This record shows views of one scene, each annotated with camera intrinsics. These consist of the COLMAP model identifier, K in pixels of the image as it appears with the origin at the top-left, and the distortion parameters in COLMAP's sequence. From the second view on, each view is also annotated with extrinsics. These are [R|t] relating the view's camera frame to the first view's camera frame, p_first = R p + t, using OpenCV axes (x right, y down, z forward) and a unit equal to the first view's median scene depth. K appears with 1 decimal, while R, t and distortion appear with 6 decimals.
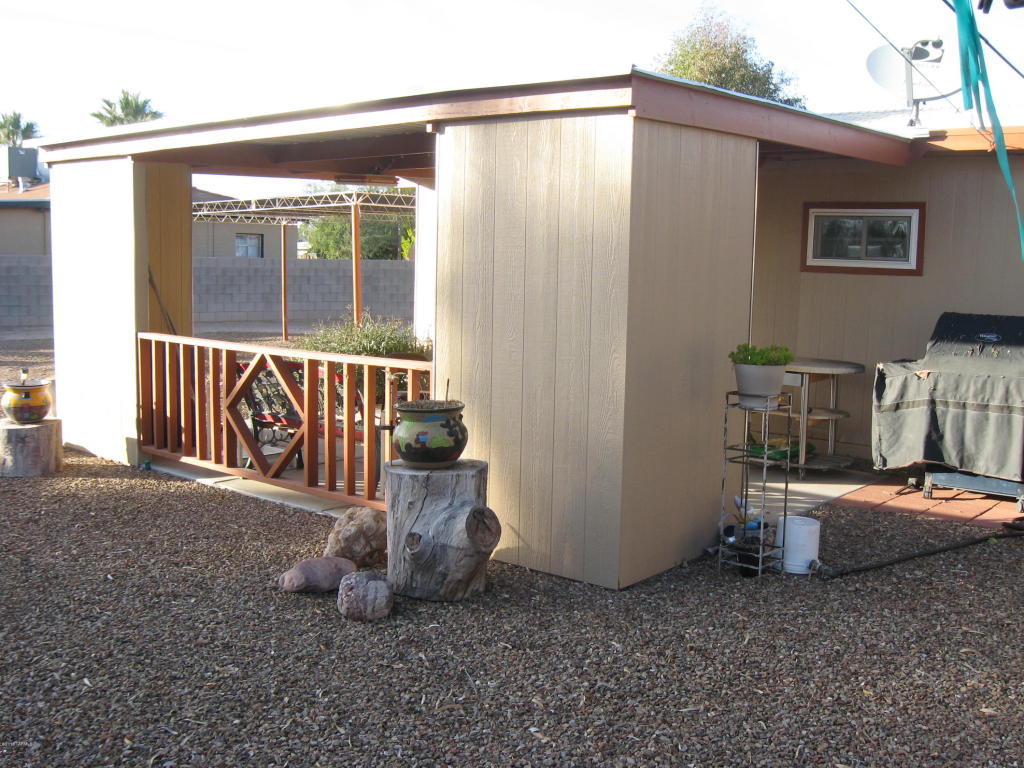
lens RADIAL K [[1063.0, 0, 515.3], [0, 1063.0, 385.7], [0, 0, 1]] dist [-0.117341, 0.000000]
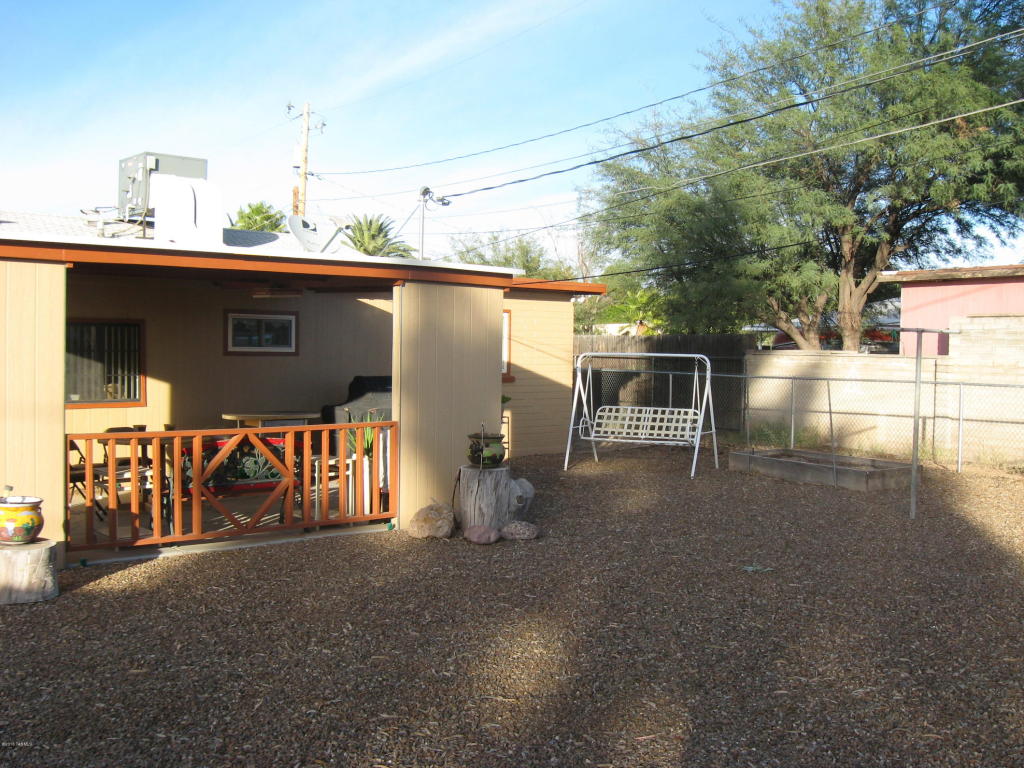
lens RADIAL K [[1063.0, 0, 535.7], [0, 1063.0, 397.4], [0, 0, 1]] dist [-0.117341, 0.000000]
pose [[0.147442, -0.065431, 0.986904, -1.212092], [0.105269, 0.993180, 0.050120, -0.083984], [-0.983453, 0.096500, 0.153325, 0.374825]]
